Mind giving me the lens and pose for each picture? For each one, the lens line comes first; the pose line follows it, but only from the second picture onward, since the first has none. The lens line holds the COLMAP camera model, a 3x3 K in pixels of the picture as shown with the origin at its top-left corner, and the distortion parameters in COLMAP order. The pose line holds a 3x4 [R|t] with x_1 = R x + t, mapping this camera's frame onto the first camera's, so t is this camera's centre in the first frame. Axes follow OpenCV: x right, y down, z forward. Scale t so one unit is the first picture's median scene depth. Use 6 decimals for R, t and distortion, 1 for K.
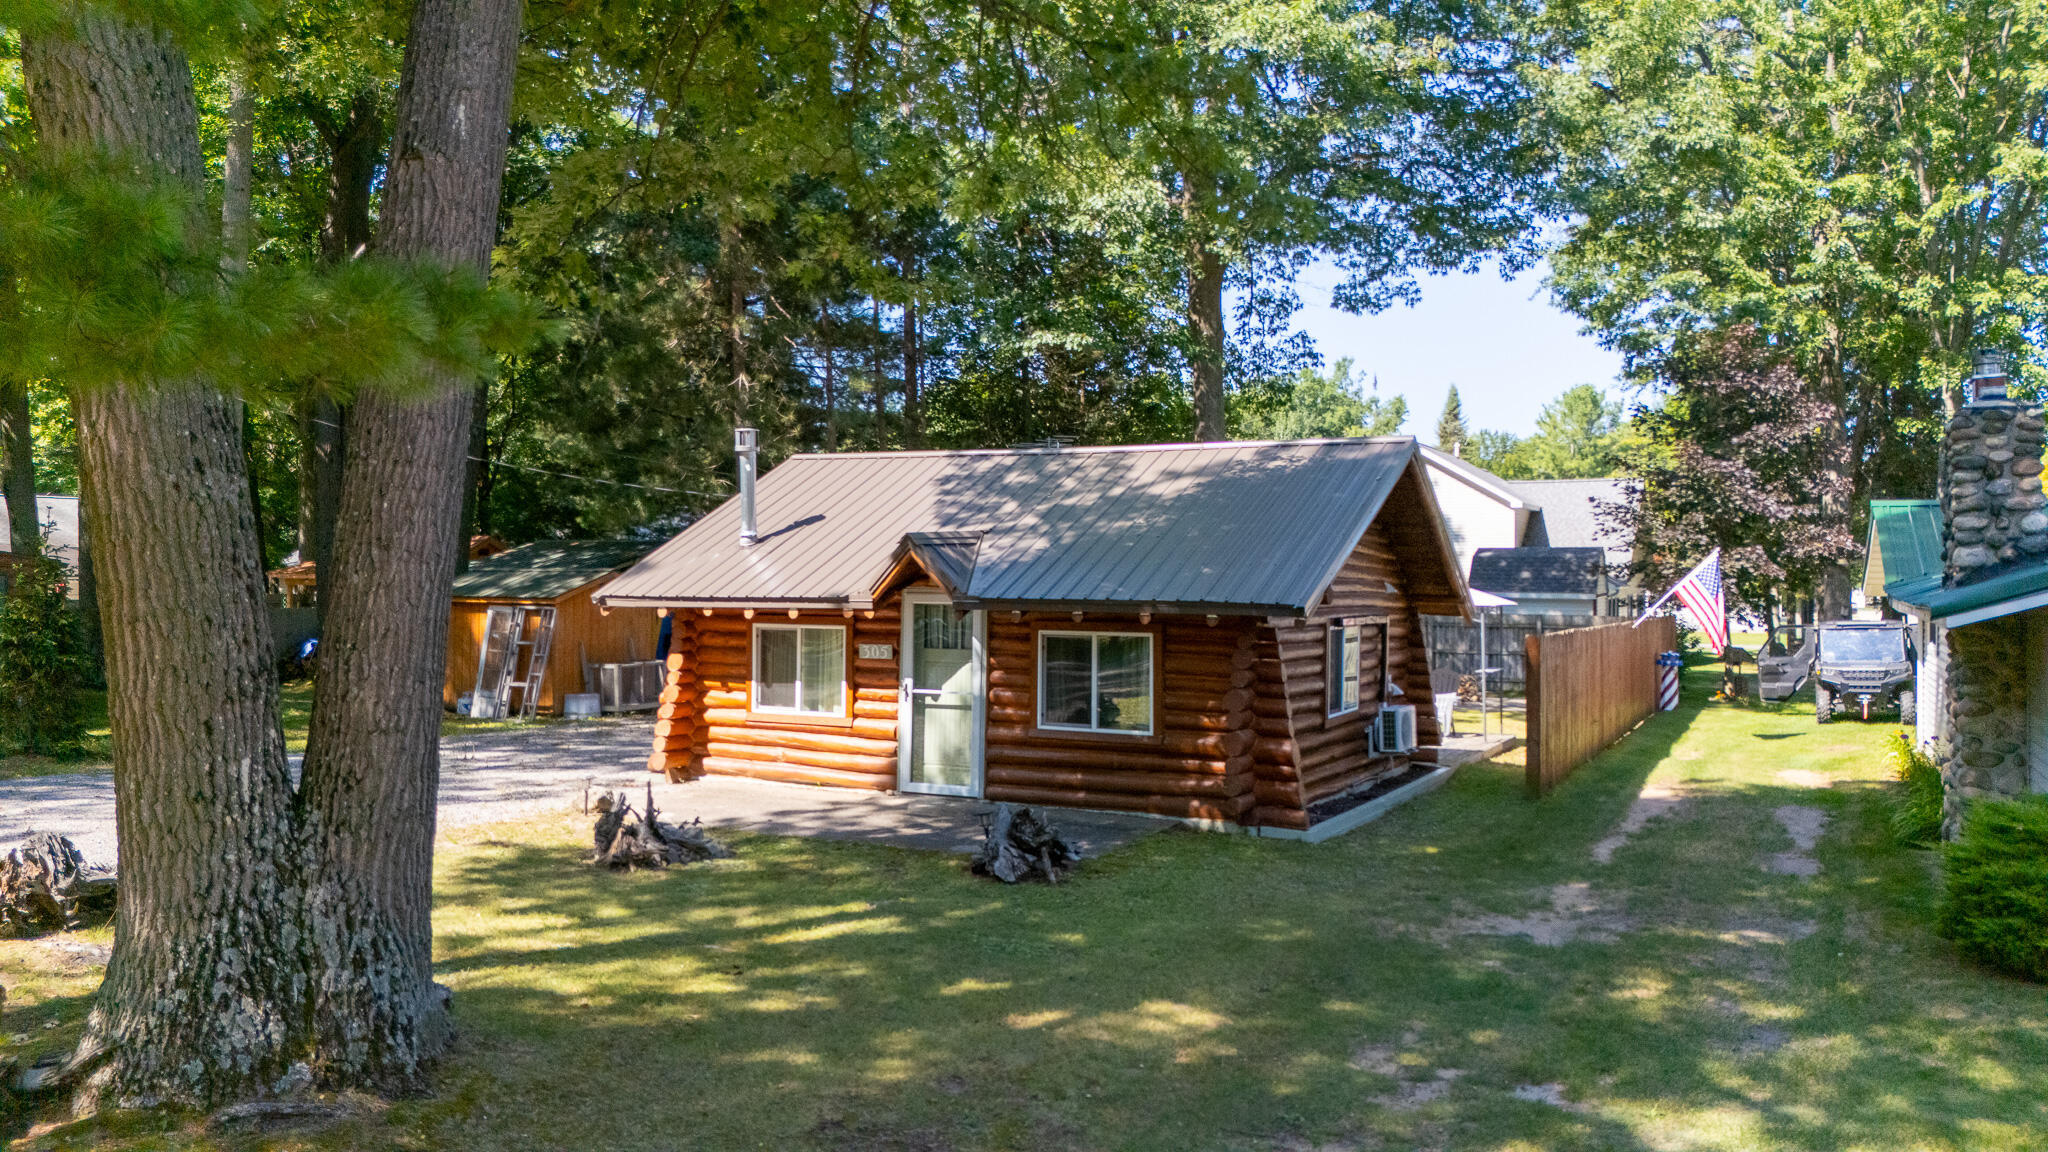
lens RADIAL K [[1494.3, 0, 1028.5], [0, 1494.3, 577.4], [0, 0, 1]] dist [0.070645, -0.000969]
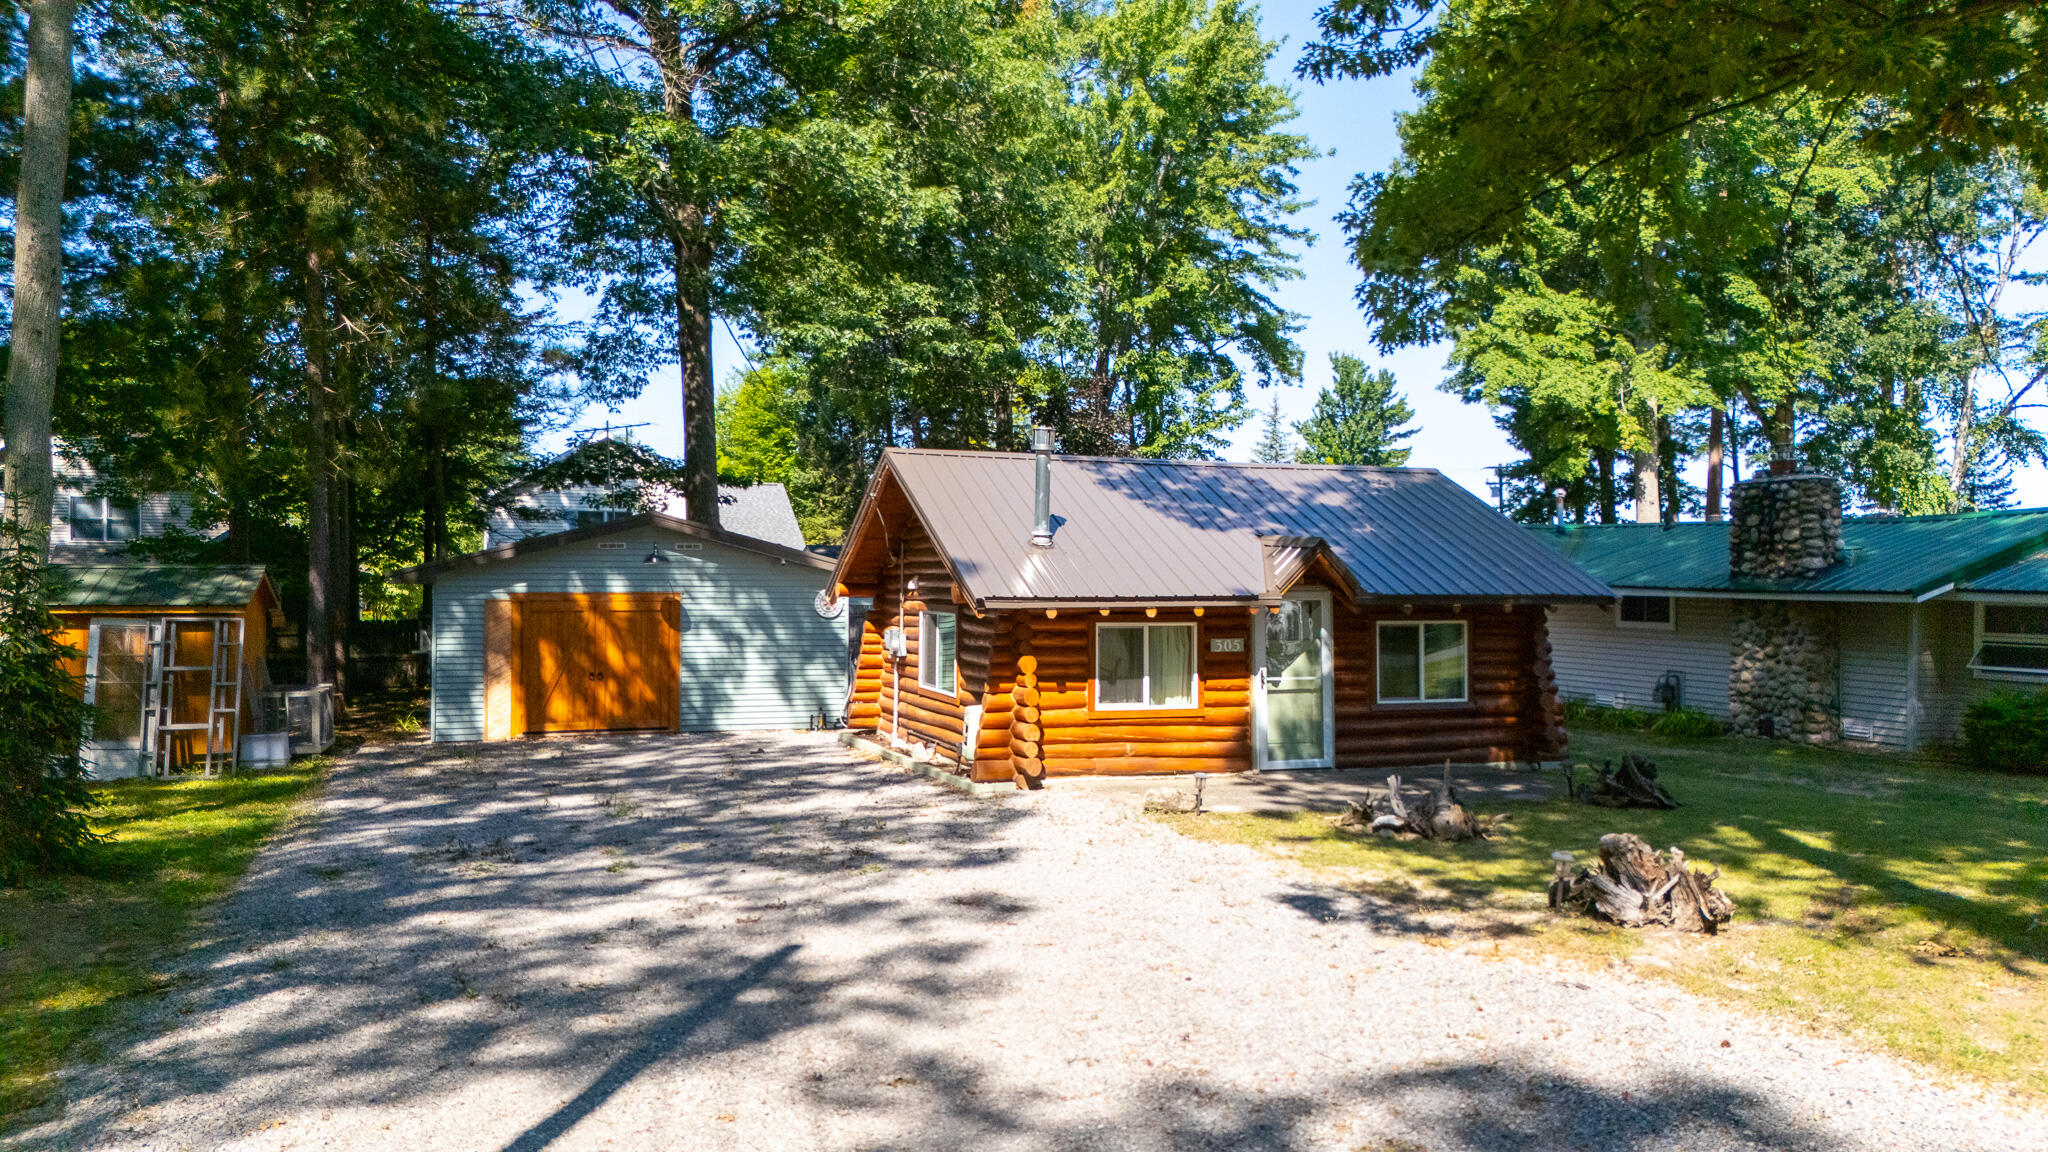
lens RADIAL K [[1494.3, 0, 1031.7], [0, 1494.3, 584.8], [0, 0, 1]] dist [0.070645, -0.000969]
pose [[0.693252, -0.007461, 0.720657, -0.883967], [0.000838, 0.999954, 0.009547, -0.004376], [-0.720695, -0.006014, 0.693226, 0.310570]]
